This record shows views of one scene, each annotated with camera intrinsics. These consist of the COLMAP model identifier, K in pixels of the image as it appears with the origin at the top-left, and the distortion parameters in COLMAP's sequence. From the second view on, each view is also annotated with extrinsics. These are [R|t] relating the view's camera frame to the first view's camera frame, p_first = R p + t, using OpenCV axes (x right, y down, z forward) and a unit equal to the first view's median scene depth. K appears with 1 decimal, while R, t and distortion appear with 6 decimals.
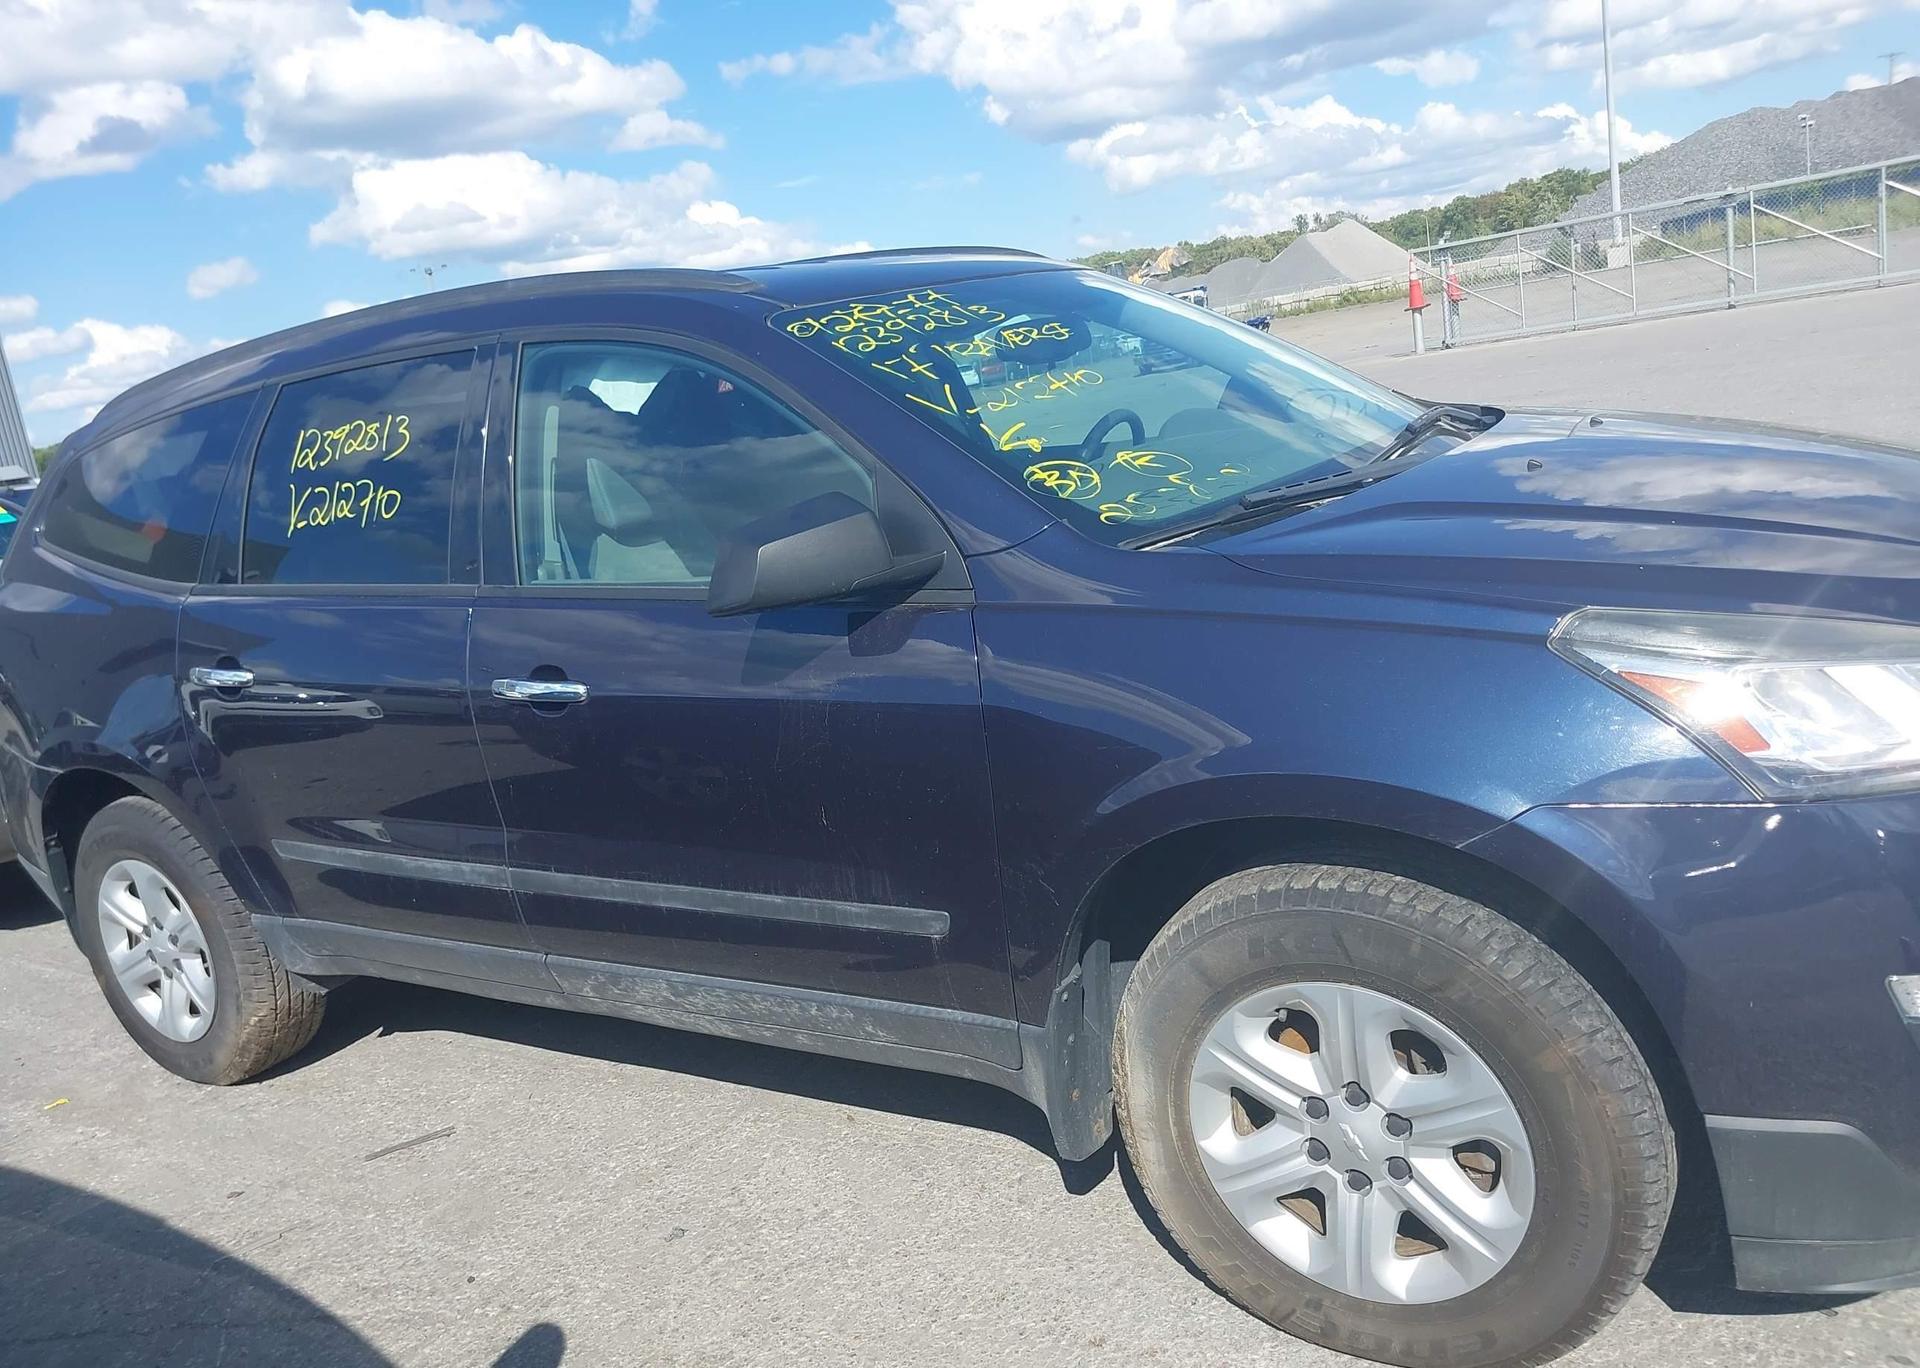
lens RADIAL K [[1525.3, 0, 955.6], [0, 1525.3, 679.6], [0, 0, 1]] dist [0.020297, -0.026599]
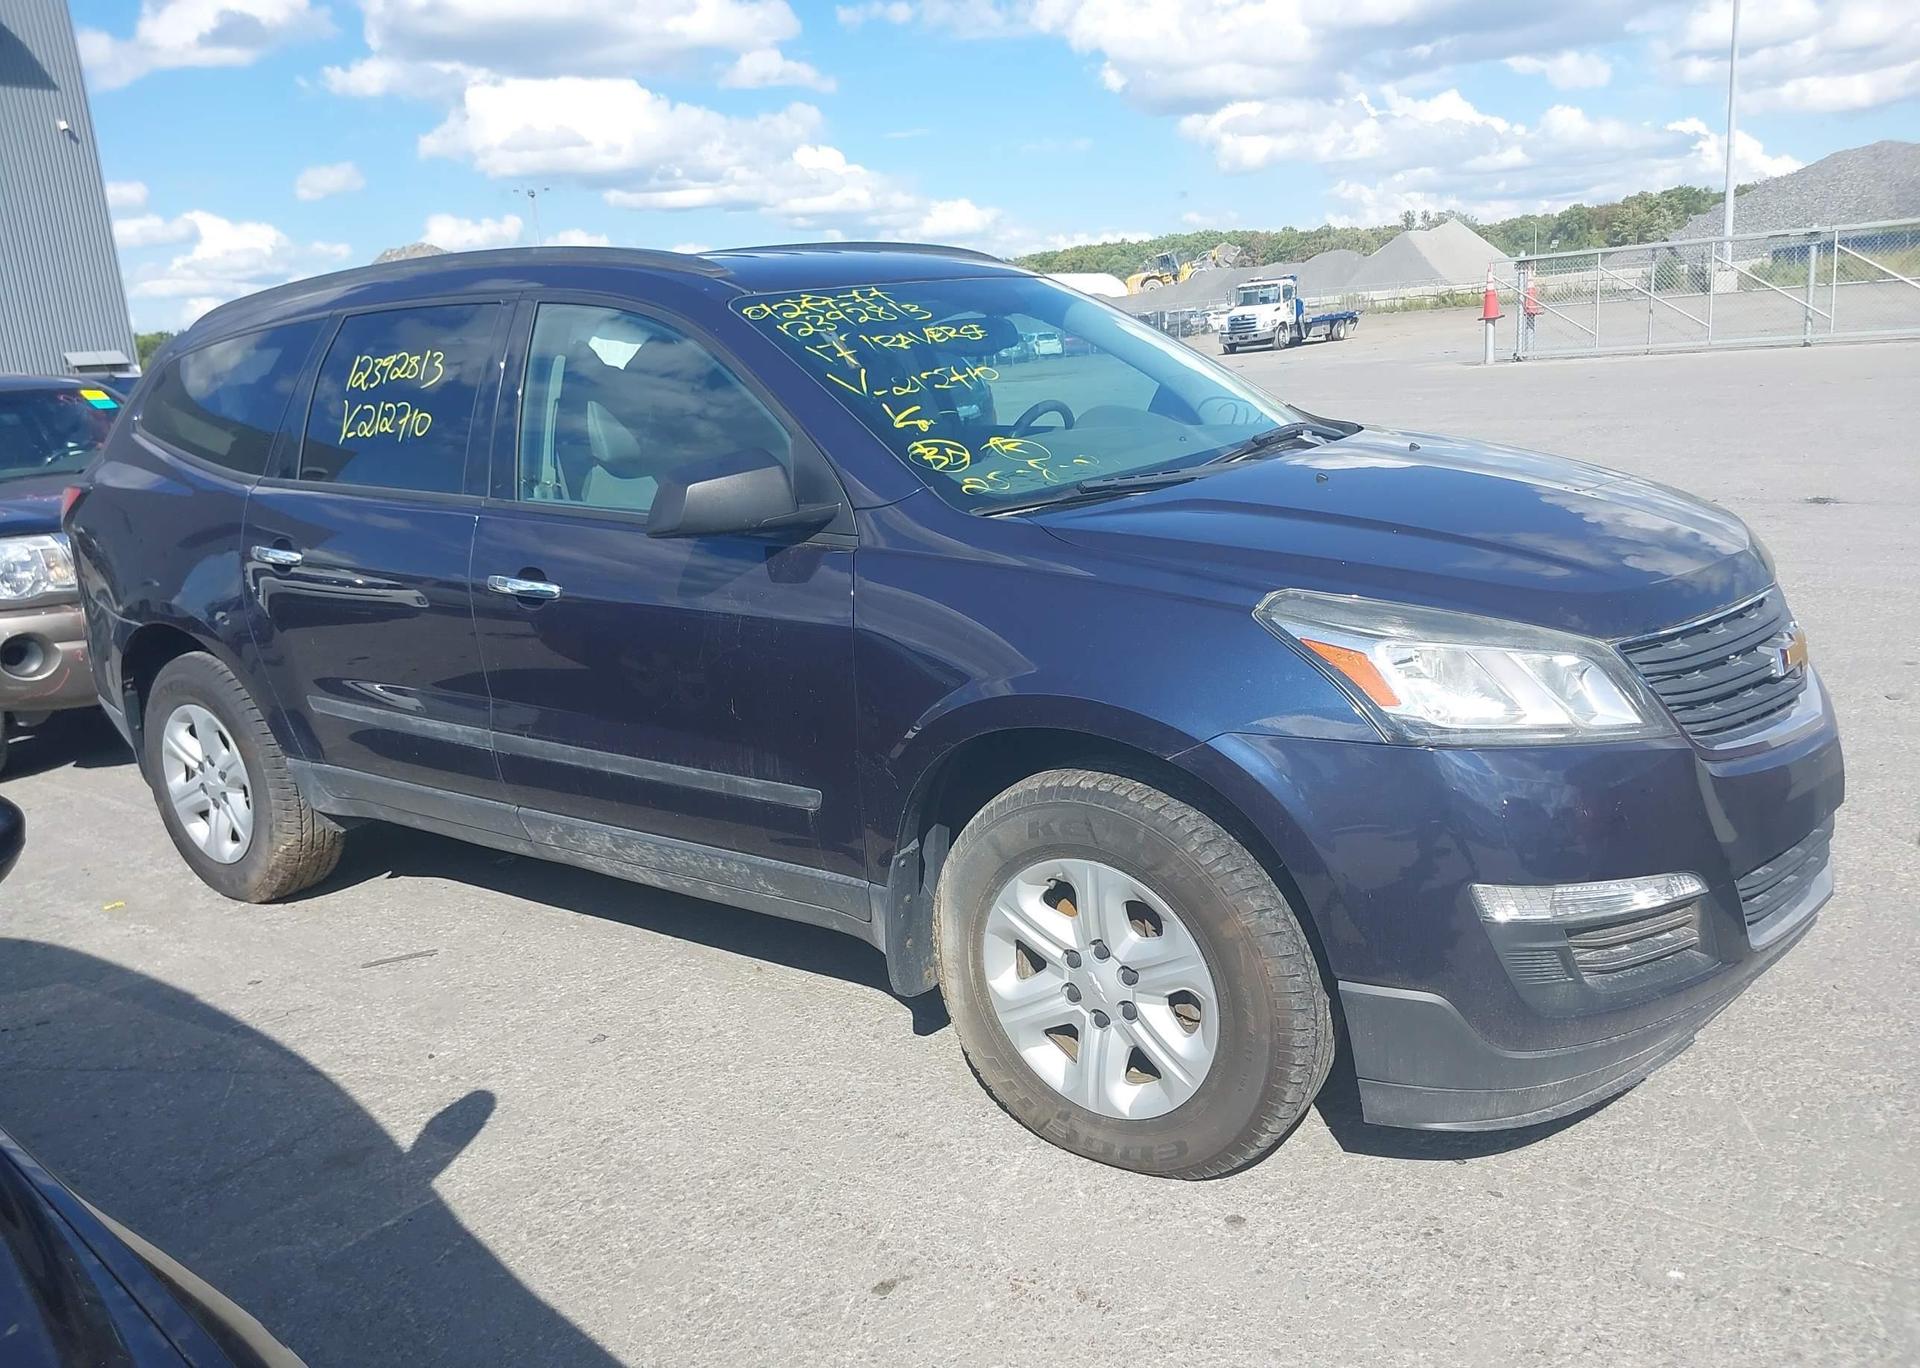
lens RADIAL K [[1525.3, 0, 962.5], [0, 1525.3, 699.5], [0, 0, 1]] dist [0.020297, -0.026599]
pose [[0.994807, 0.096268, -0.033040, 0.096916], [-0.095045, 0.994793, 0.036794, 0.013510], [0.036410, -0.033463, 0.998777, -0.166700]]
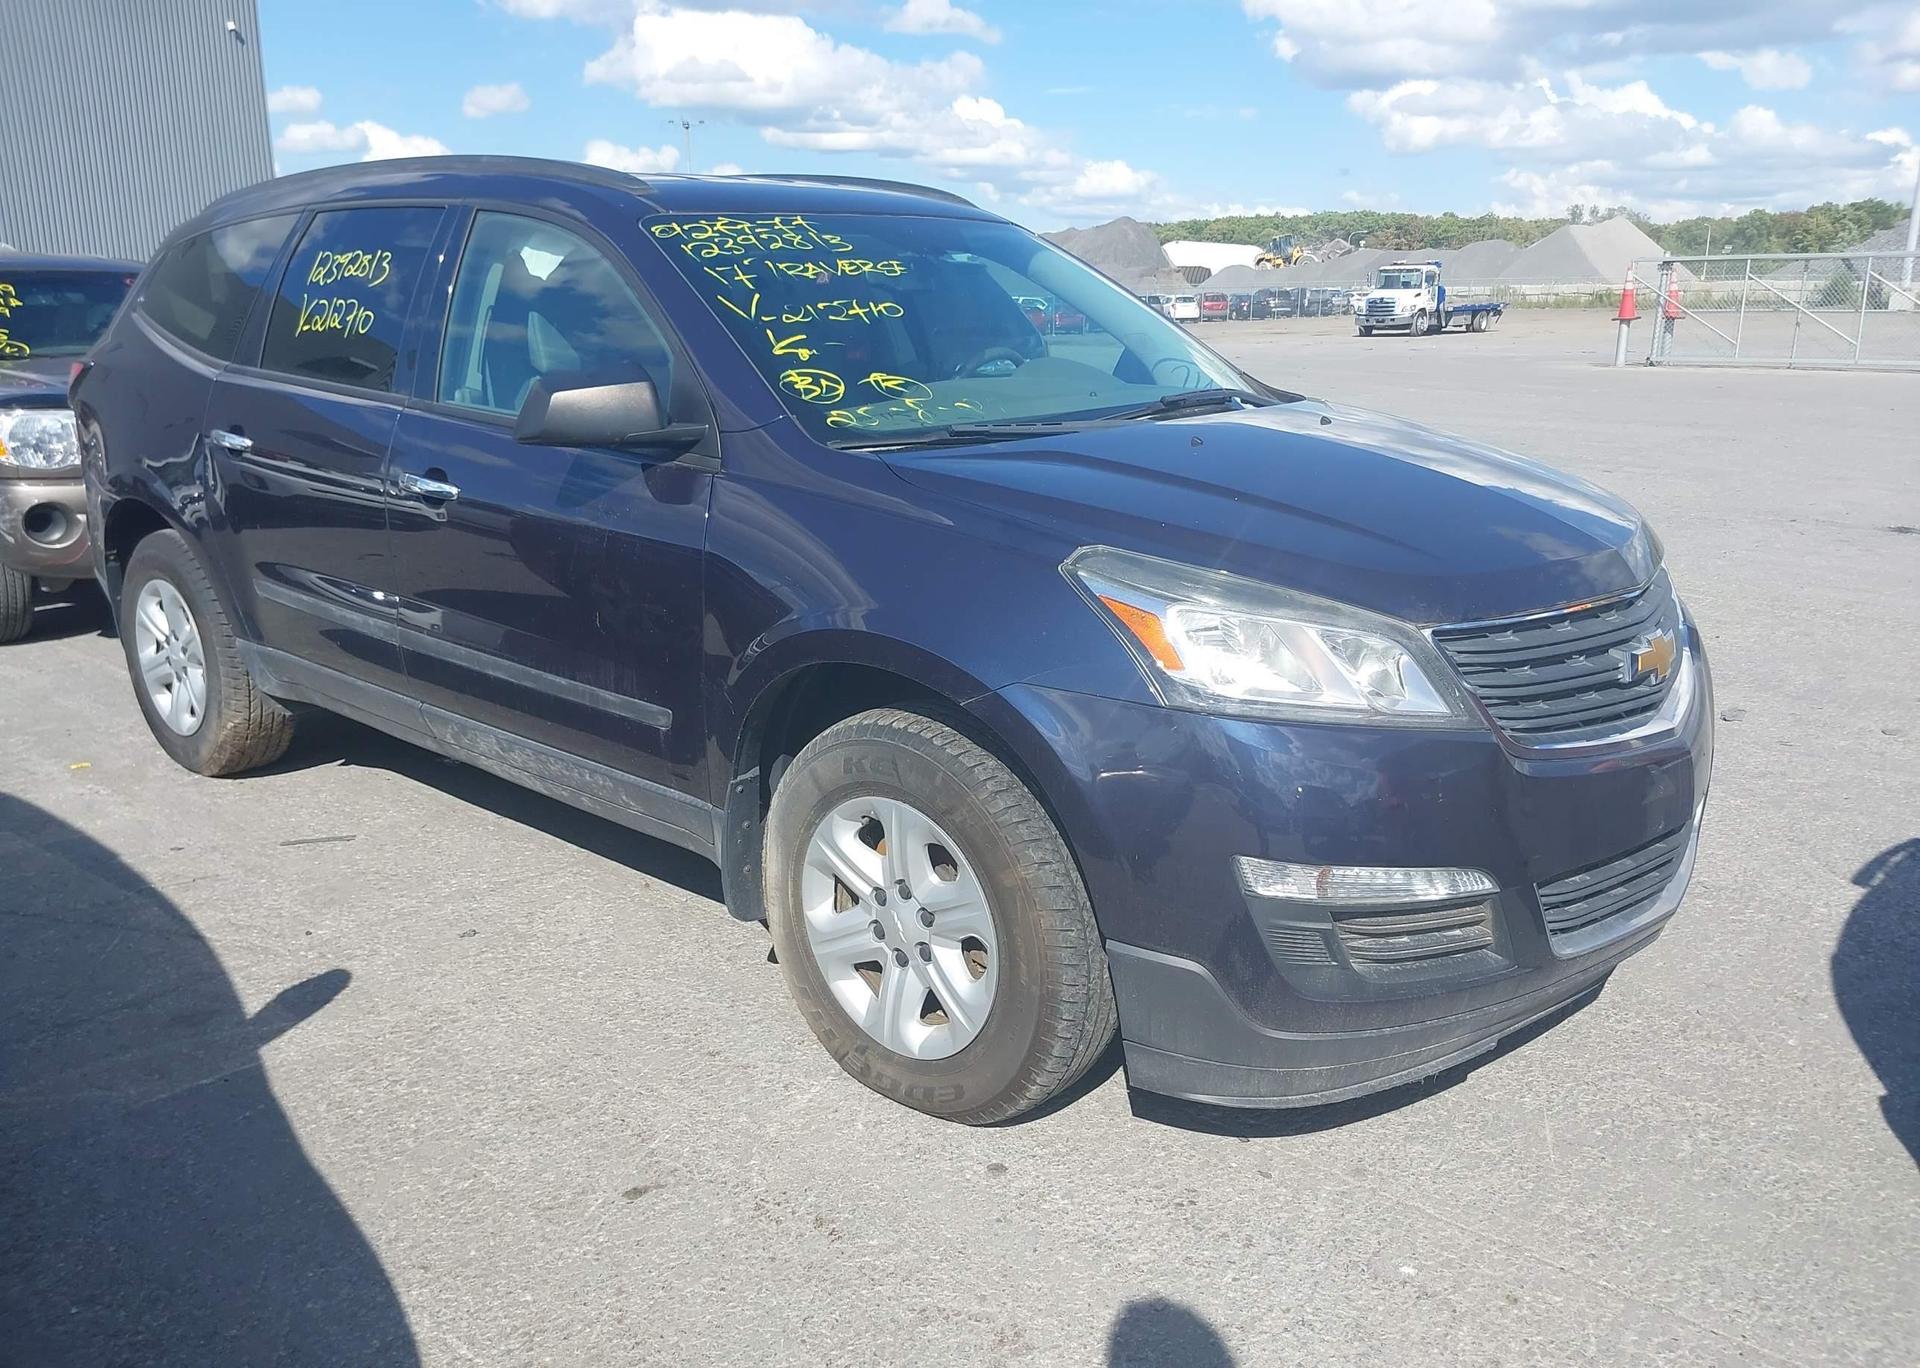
lens RADIAL K [[1525.3, 0, 962.1], [0, 1525.3, 701.9], [0, 0, 1]] dist [0.020297, -0.026599]
pose [[0.976618, 0.190075, -0.100440, 0.237739], [-0.183261, 0.980329, 0.073285, 0.005792], [0.112394, -0.053165, 0.992240, -0.156955]]
